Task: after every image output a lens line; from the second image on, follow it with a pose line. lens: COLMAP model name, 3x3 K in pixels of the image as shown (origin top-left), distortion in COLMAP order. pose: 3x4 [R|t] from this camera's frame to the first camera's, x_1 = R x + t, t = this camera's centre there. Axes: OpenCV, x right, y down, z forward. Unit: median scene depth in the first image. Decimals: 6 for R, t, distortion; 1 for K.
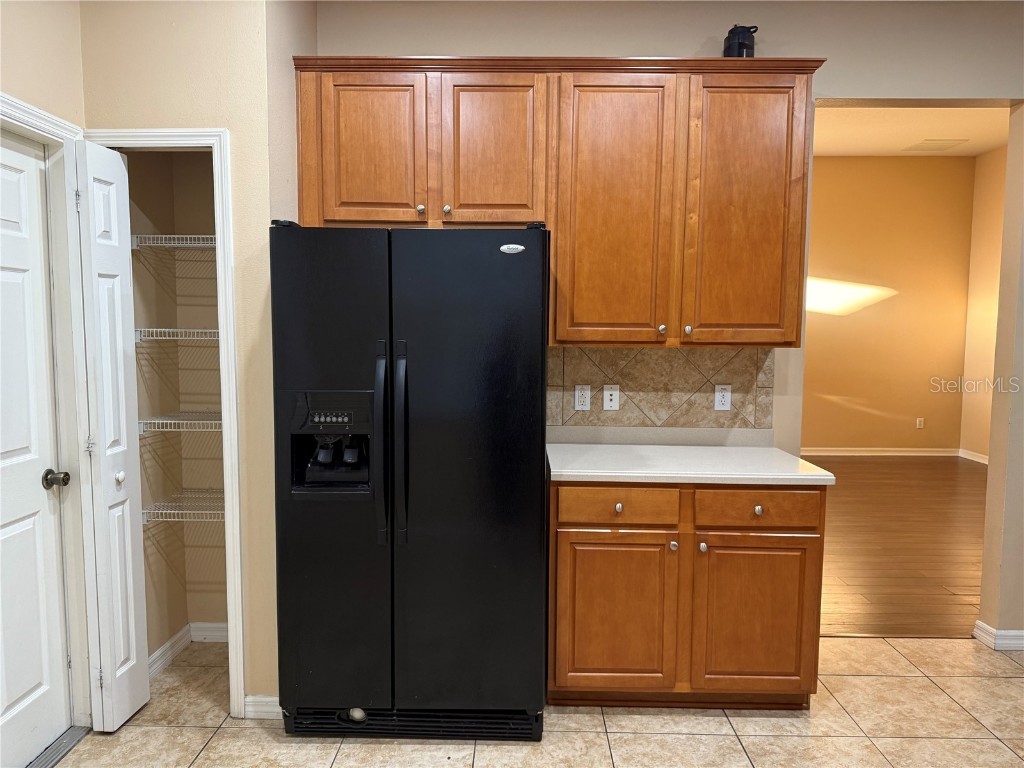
lens RADIAL K [[711.6, 0, 510.8], [0, 711.6, 387.5], [0, 0, 1]] dist [0.058658, -0.073089]
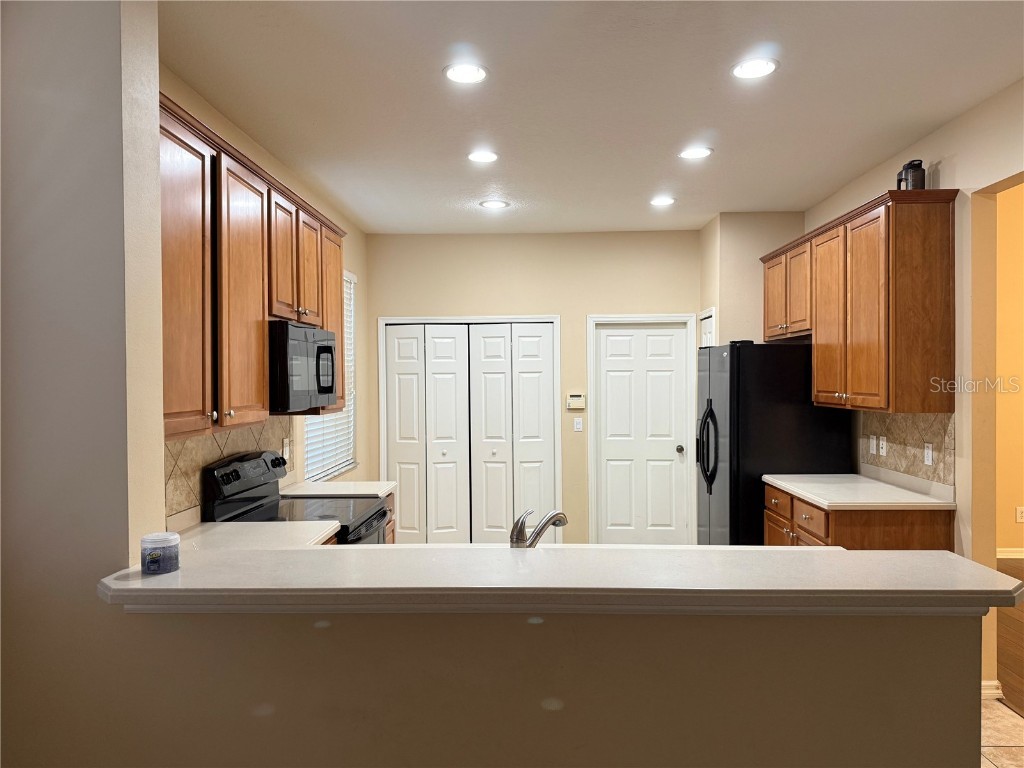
lens RADIAL K [[711.6, 0, 510.8], [0, 711.6, 387.5], [0, 0, 1]] dist [0.058658, -0.073089]
pose [[-0.023205, 0.004943, -0.999719, 1.680268], [-0.078548, 0.996887, 0.006752, -0.055604], [0.996640, 0.078682, -0.022745, 0.366120]]
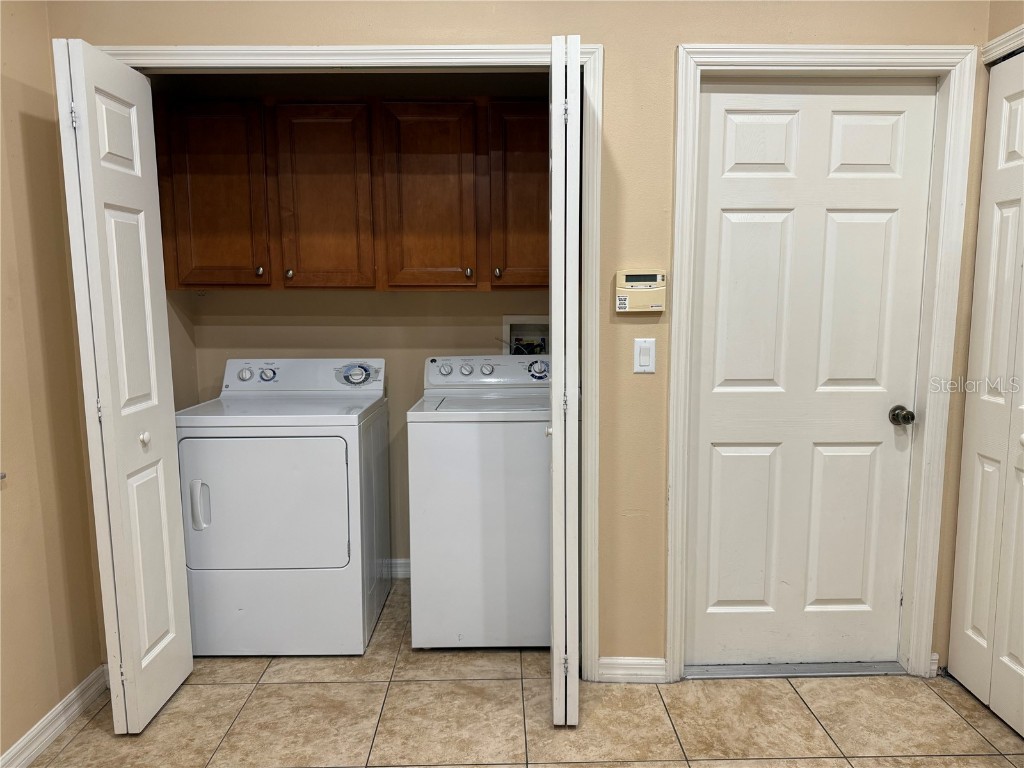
lens RADIAL K [[711.6, 0, 510.8], [0, 711.6, 387.5], [0, 0, 1]] dist [0.058658, -0.073089]
pose [[0.027709, 0.125563, -0.991699, 0.301230], [-0.078459, 0.989292, 0.123066, 0.004722], [0.996532, 0.074397, 0.037264, 0.349379]]
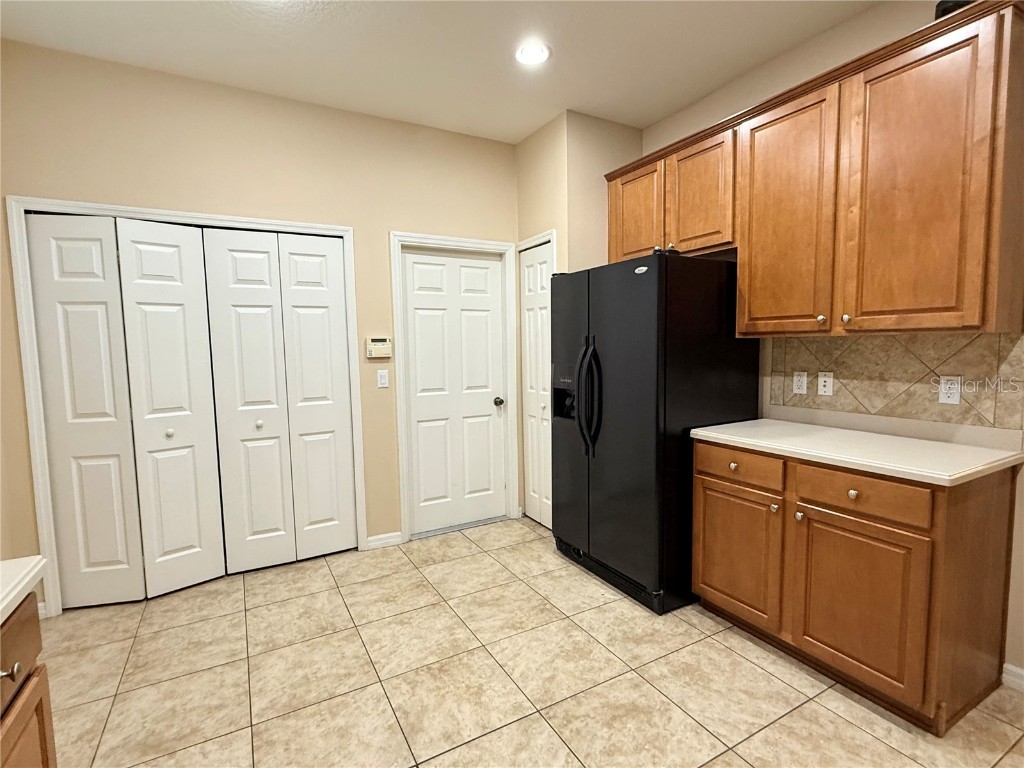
lens RADIAL K [[499.8, 0, 514.5], [0, 499.8, 383.3], [0, 0, 1]] dist [0.000152, -0.000886]
pose [[0.502845, 0.051283, -0.862854, 0.636677], [-0.053132, 0.998185, 0.028362, 0.019046], [0.862742, 0.031583, 0.504657, 0.210949]]
